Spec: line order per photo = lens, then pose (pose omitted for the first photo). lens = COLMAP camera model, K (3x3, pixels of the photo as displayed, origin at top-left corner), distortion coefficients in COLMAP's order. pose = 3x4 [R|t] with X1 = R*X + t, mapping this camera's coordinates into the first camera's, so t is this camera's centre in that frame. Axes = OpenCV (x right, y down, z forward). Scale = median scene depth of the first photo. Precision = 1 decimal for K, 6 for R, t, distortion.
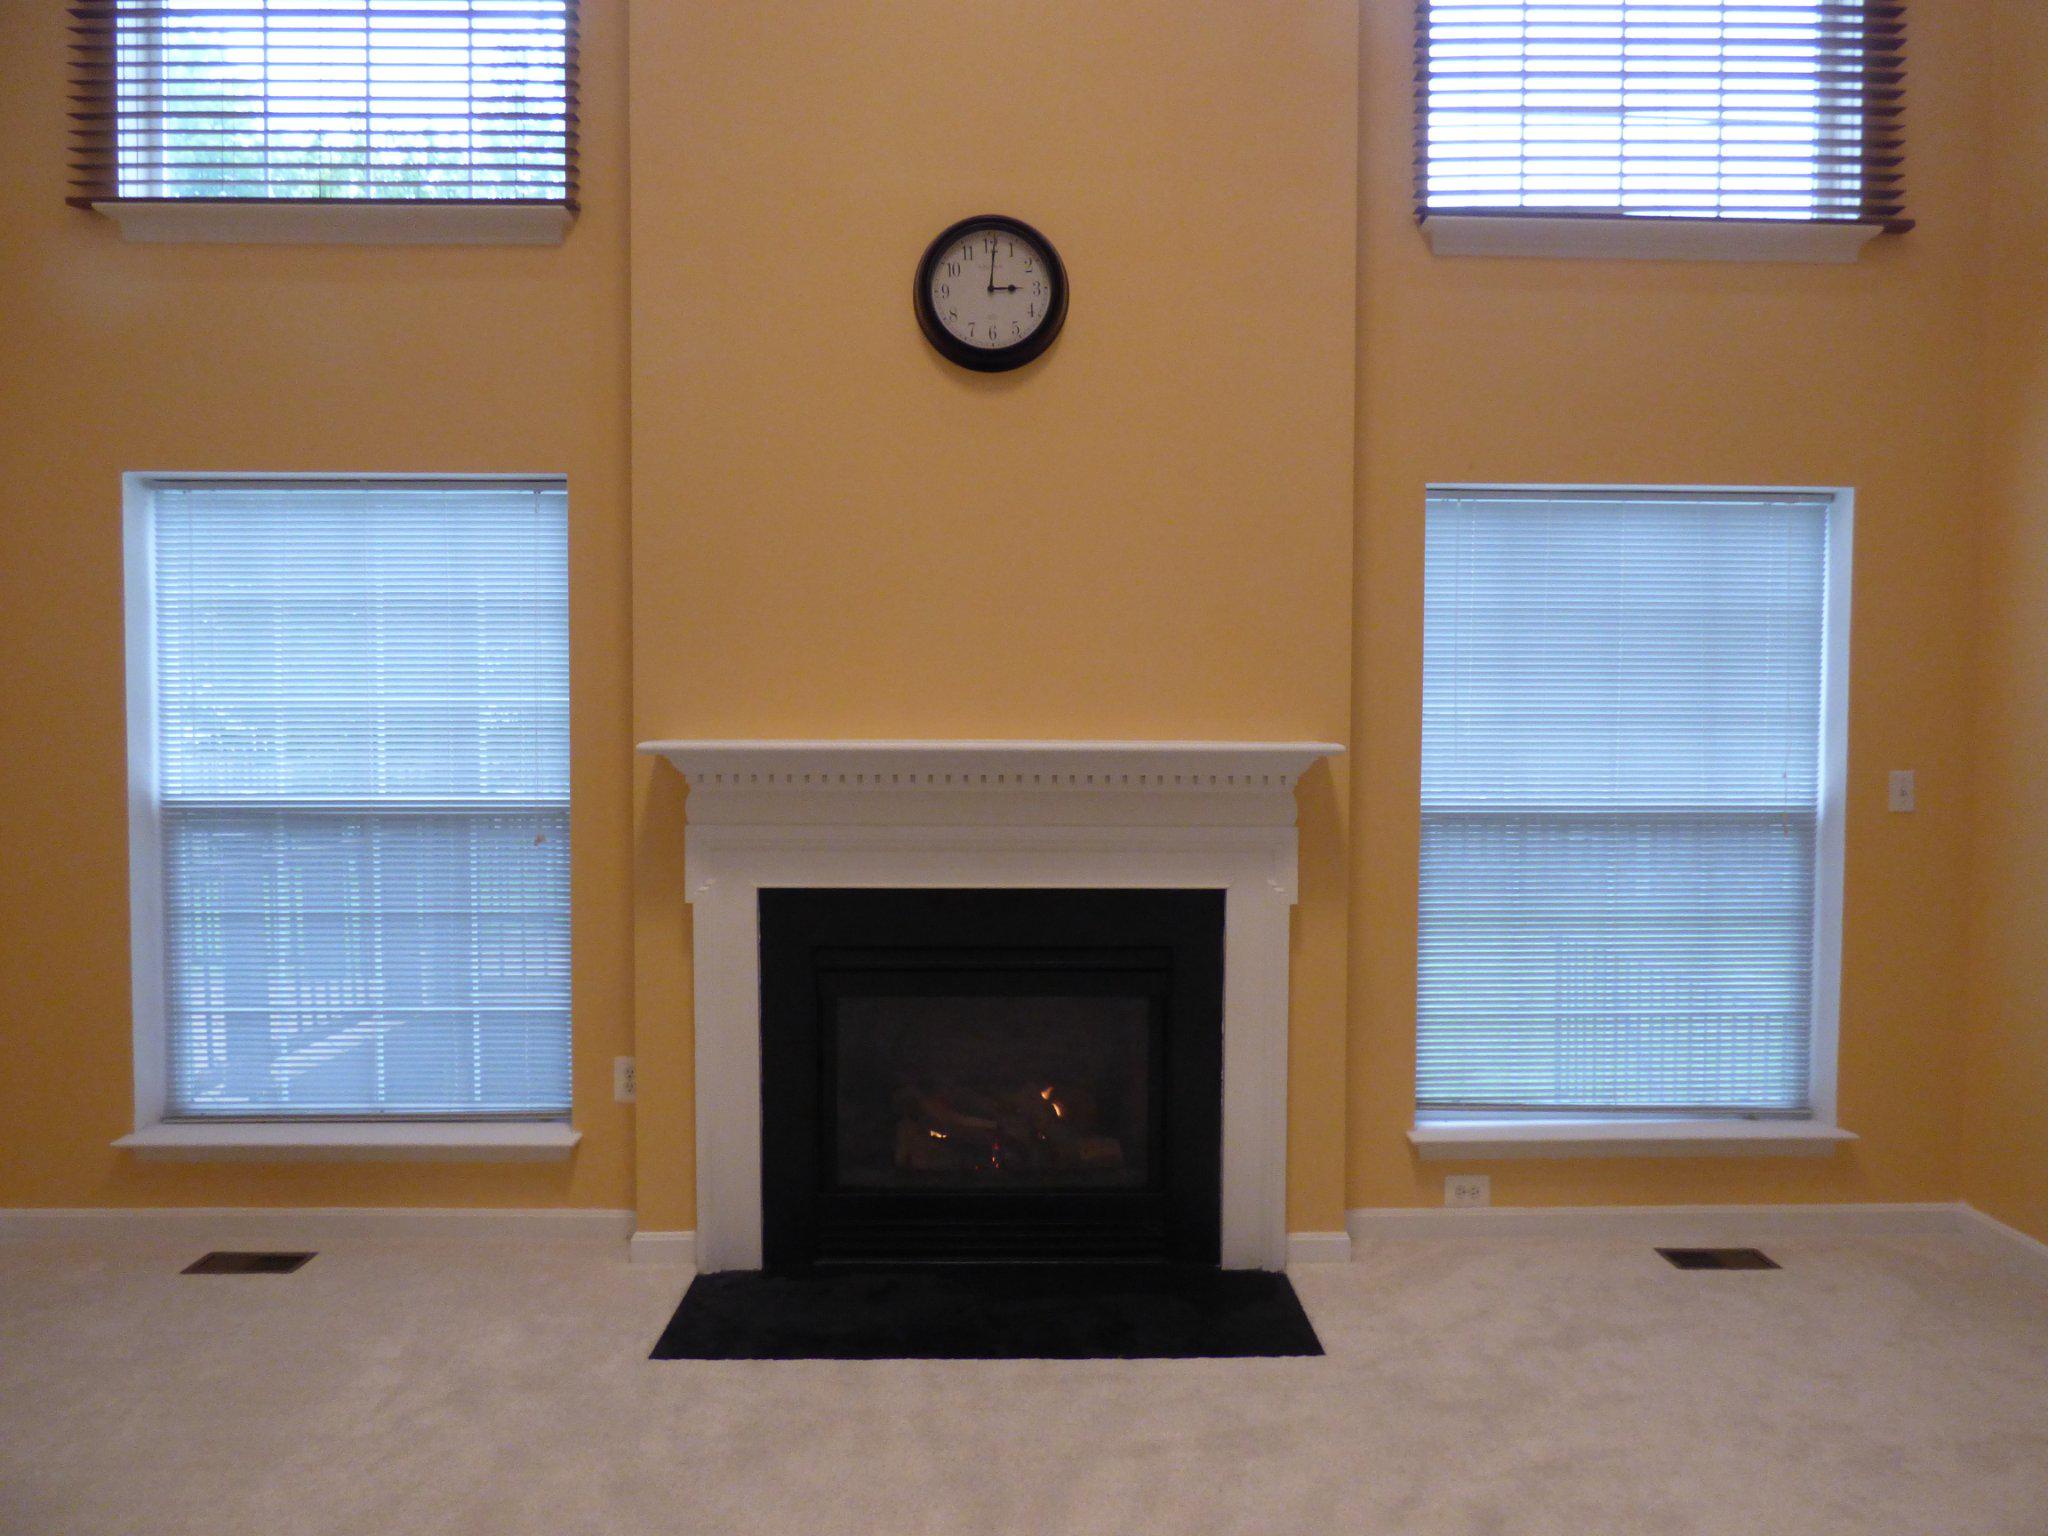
lens RADIAL K [[1245.3, 0, 1035.6], [0, 1245.3, 778.9], [0, 0, 1]] dist [-0.015379, 0.000807]
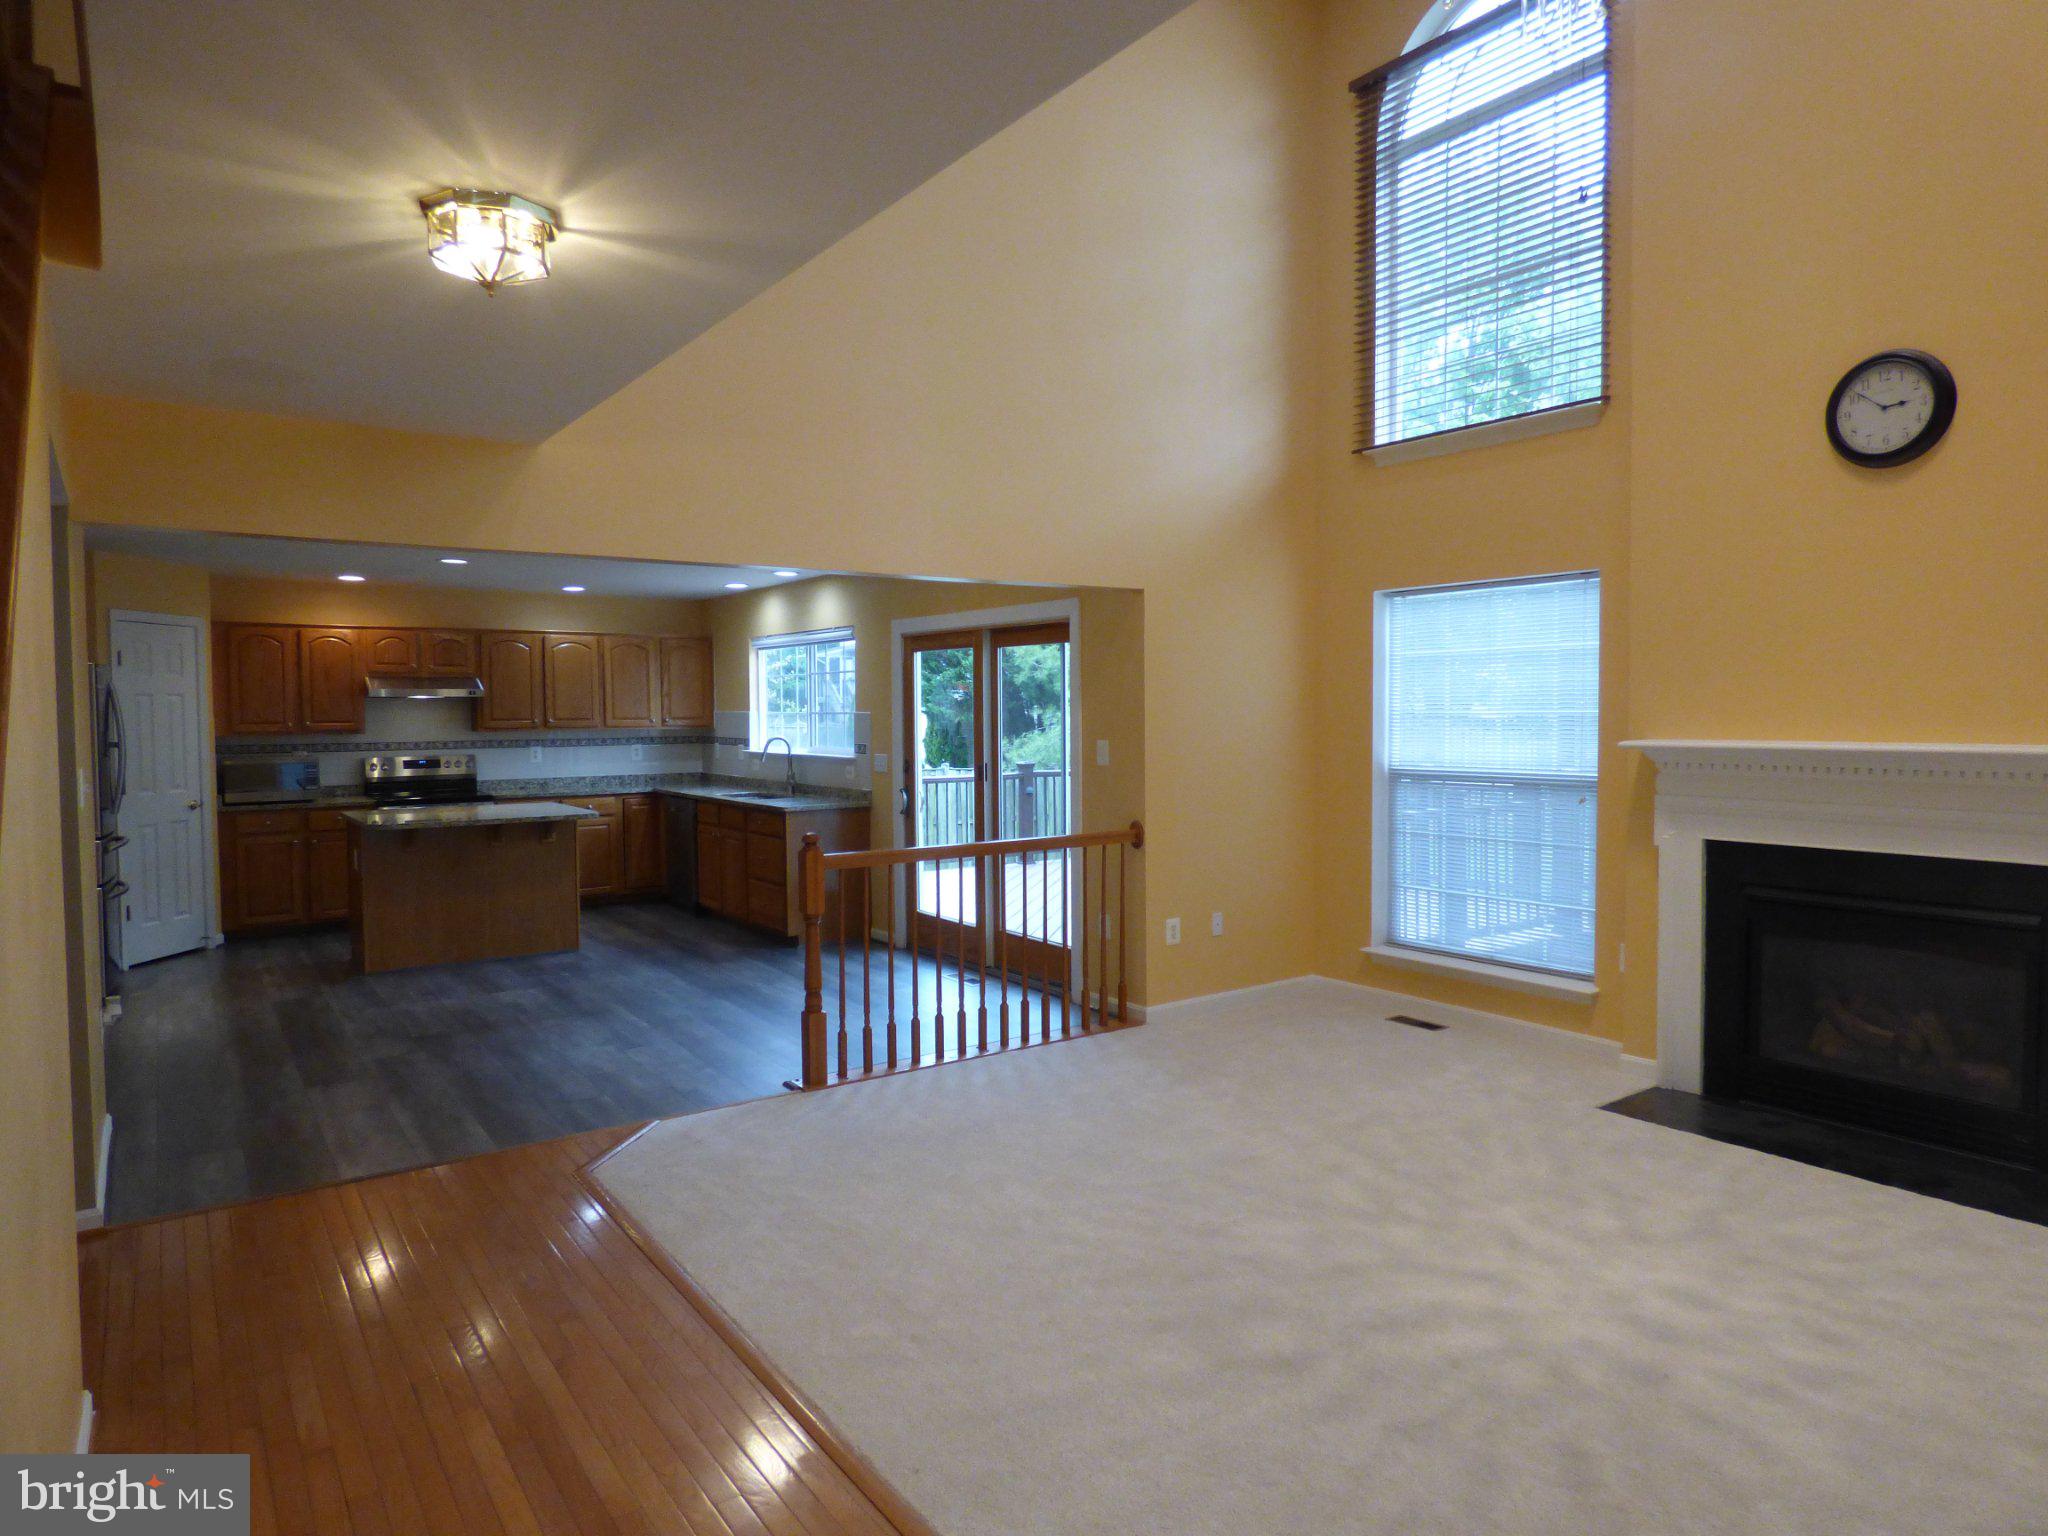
lens RADIAL K [[1245.3, 0, 1026.1], [0, 1245.3, 767.7], [0, 0, 1]] dist [-0.015379, 0.000807]
pose [[0.563919, 0.029750, -0.825294, 0.523070], [-0.018474, 0.999555, 0.023408, -0.016743], [0.825624, 0.002046, 0.564217, -0.494204]]
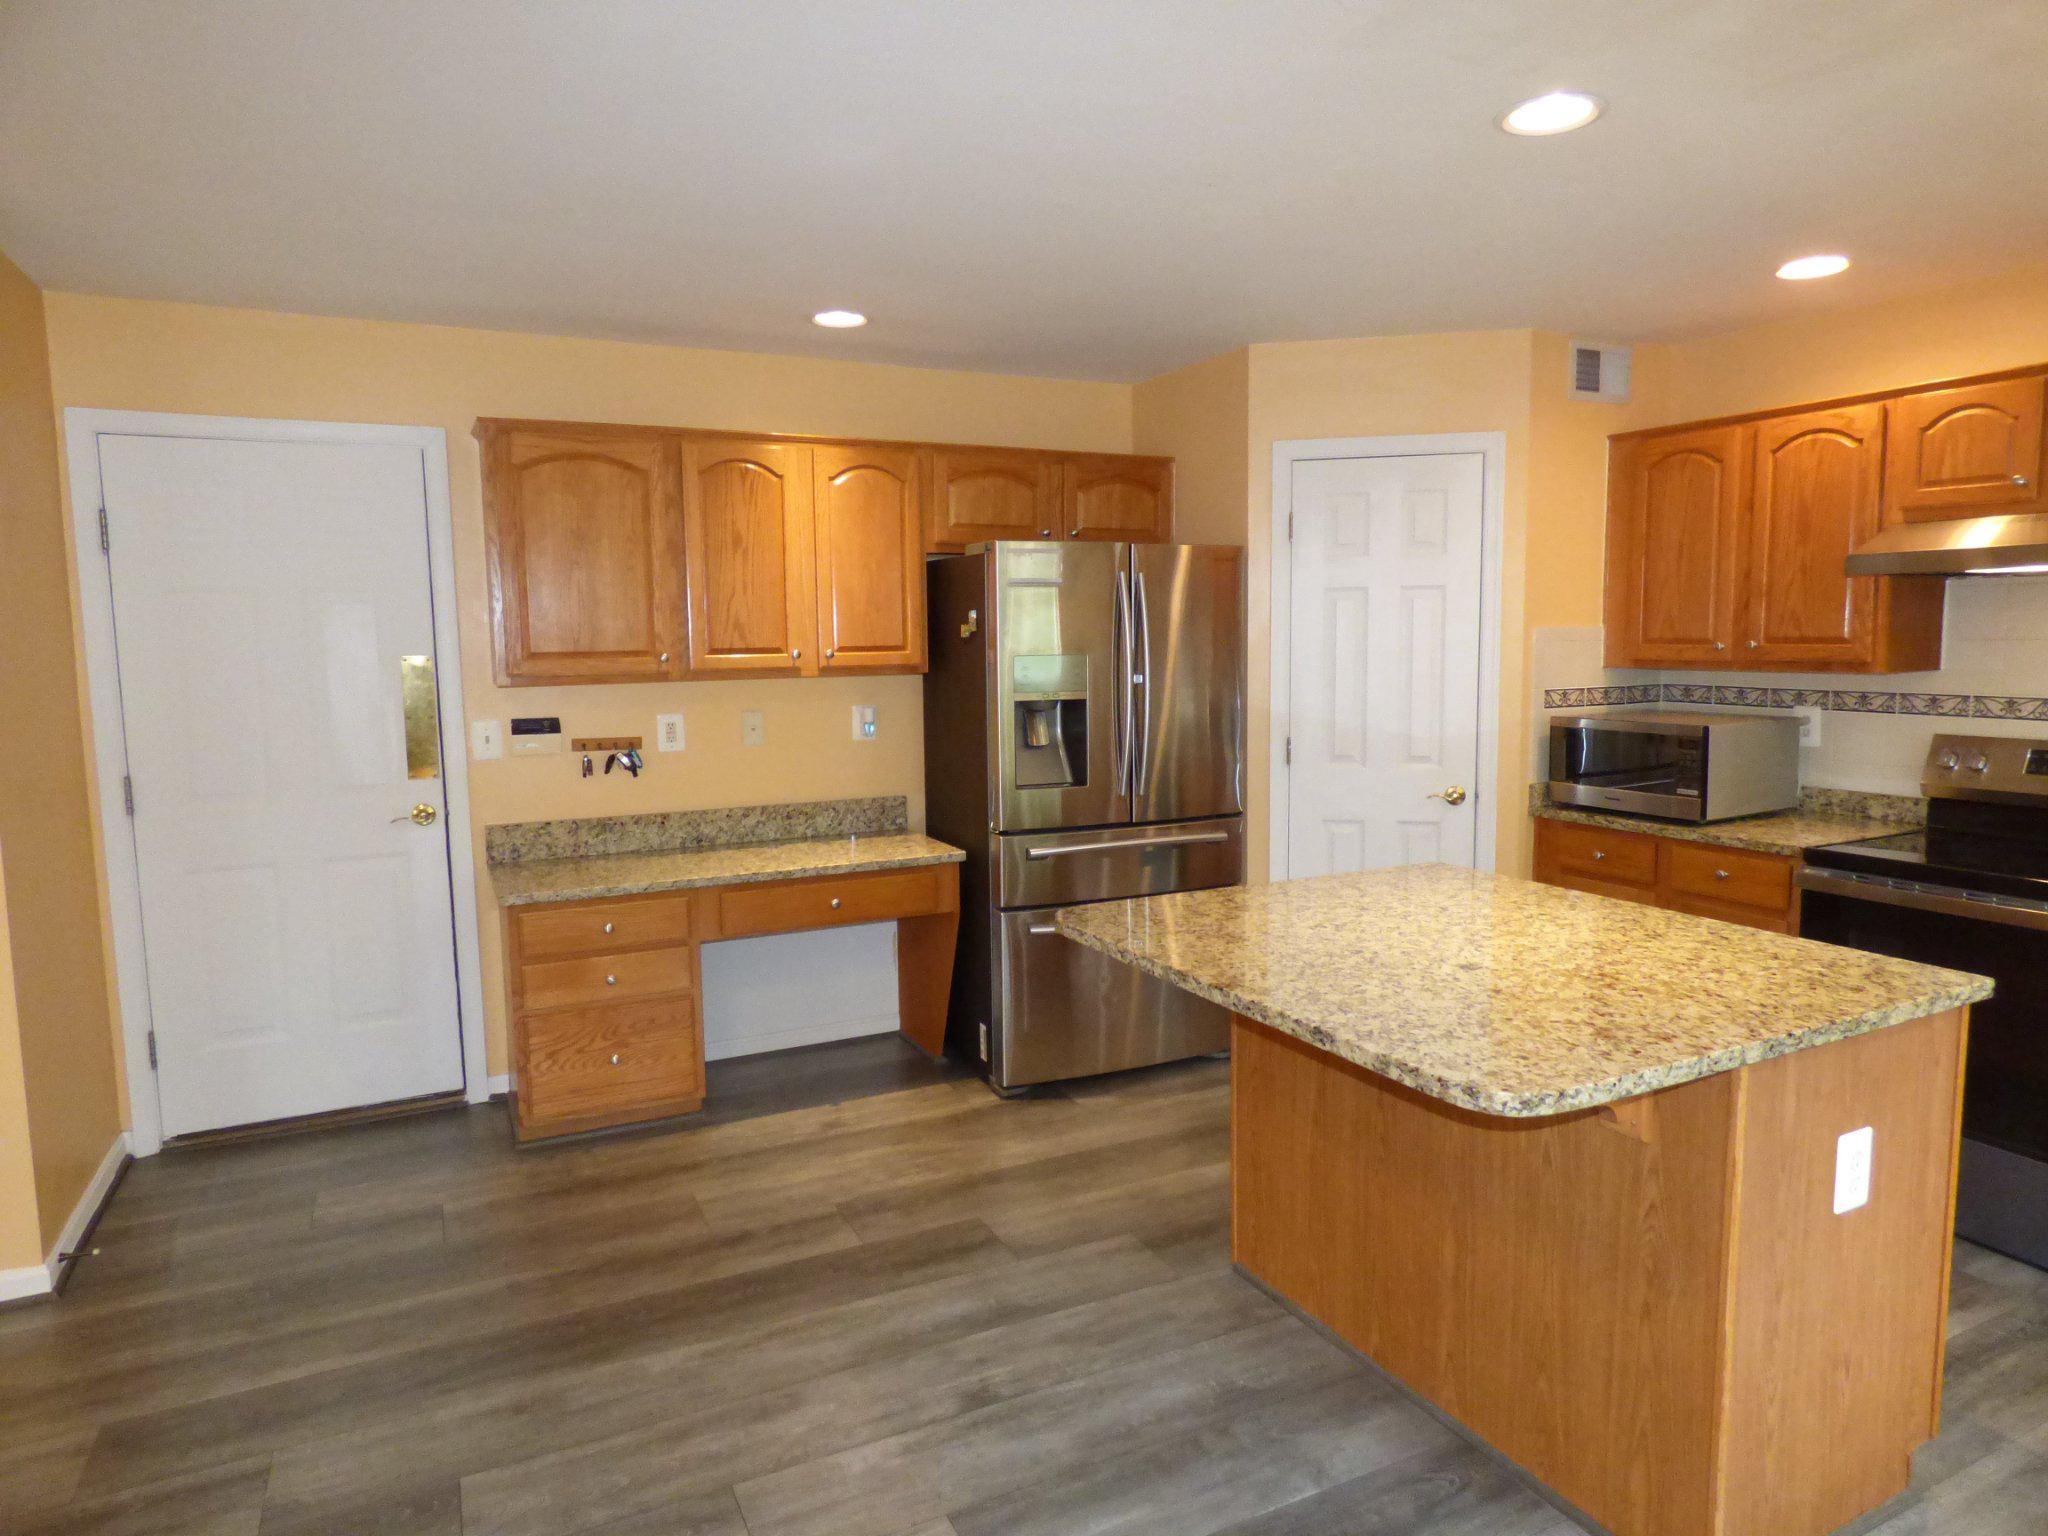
lens RADIAL K [[1245.3, 0, 1042.4], [0, 1245.3, 764.0], [0, 0, 1]] dist [-0.015379, 0.000807]
pose [[-0.899373, 0.048589, -0.434473, -1.415683], [-0.008692, 0.991621, 0.128891, -0.052225], [0.437095, 0.119698, -0.891415, 0.465918]]
